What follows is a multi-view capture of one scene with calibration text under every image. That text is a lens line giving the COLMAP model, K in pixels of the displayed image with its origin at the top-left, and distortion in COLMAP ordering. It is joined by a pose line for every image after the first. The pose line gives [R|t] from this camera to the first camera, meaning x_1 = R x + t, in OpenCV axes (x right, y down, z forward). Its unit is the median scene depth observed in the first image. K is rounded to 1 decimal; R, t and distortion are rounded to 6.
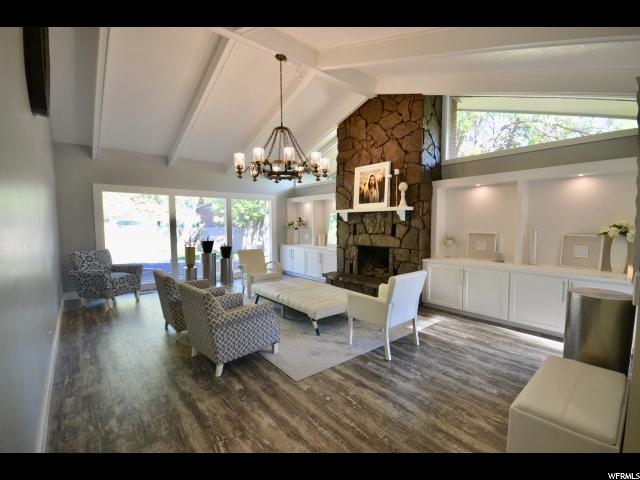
lens RADIAL K [[285.5, 0, 321.3], [0, 285.5, 243.2], [0, 0, 1]] dist [-0.003799, -0.000865]
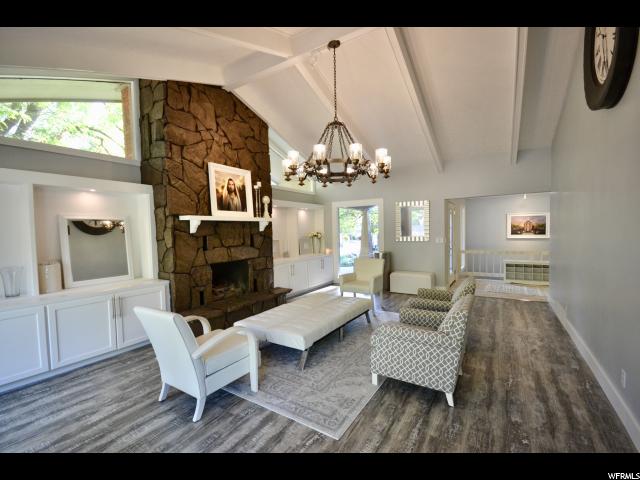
lens RADIAL K [[285.5, 0, 322.0], [0, 285.5, 240.7], [0, 0, 1]] dist [-0.003799, -0.000865]
pose [[-0.297531, -0.028950, 0.954273, -0.710869], [0.083193, 0.994952, 0.056123, -0.075166], [-0.951080, 0.096087, -0.293621, 0.976732]]
